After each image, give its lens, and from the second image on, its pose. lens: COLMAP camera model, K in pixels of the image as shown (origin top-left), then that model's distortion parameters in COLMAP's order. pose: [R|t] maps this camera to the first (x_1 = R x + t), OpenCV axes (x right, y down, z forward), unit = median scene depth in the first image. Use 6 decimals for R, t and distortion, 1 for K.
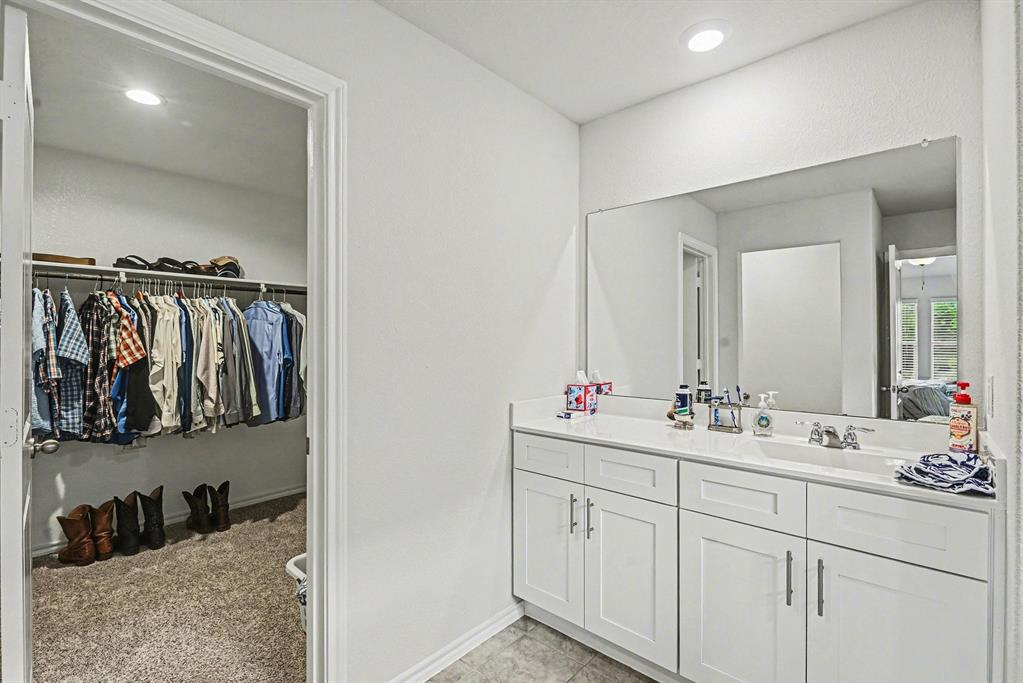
lens RADIAL K [[471.5, 0, 515.8], [0, 471.5, 344.7], [0, 0, 1]] dist [-0.001339, 0.000253]
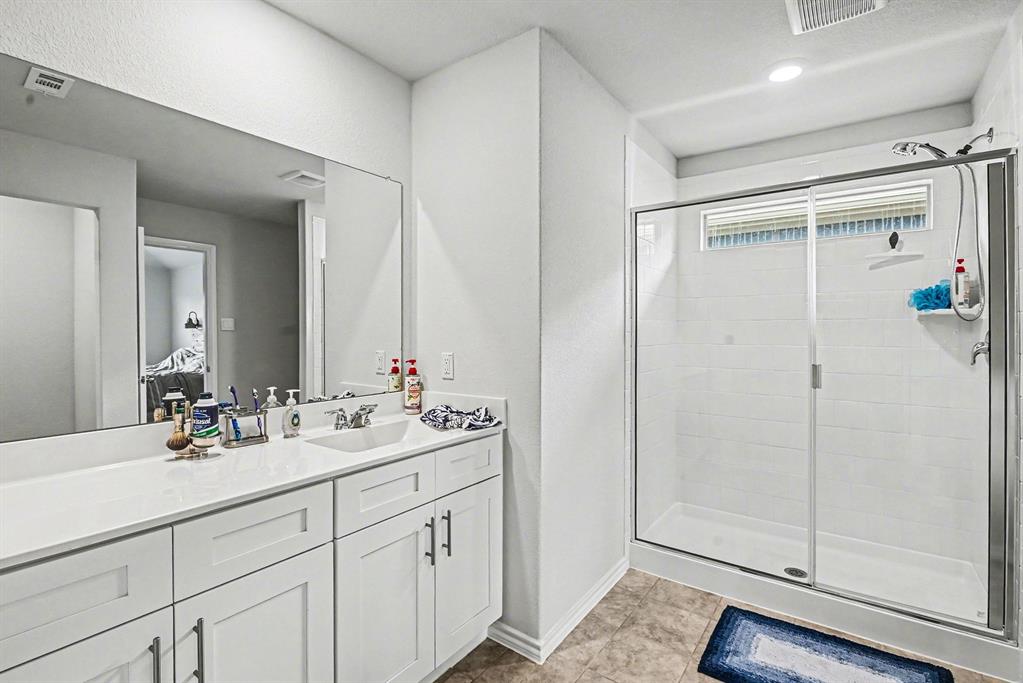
lens RADIAL K [[471.5, 0, 516.0], [0, 471.5, 334.1], [0, 0, 1]] dist [-0.001339, 0.000253]
pose [[-0.106455, -0.008583, 0.994280, -0.451074], [0.000054, 0.999963, 0.008638, -0.010055], [-0.994317, 0.000974, -0.106451, 0.730459]]
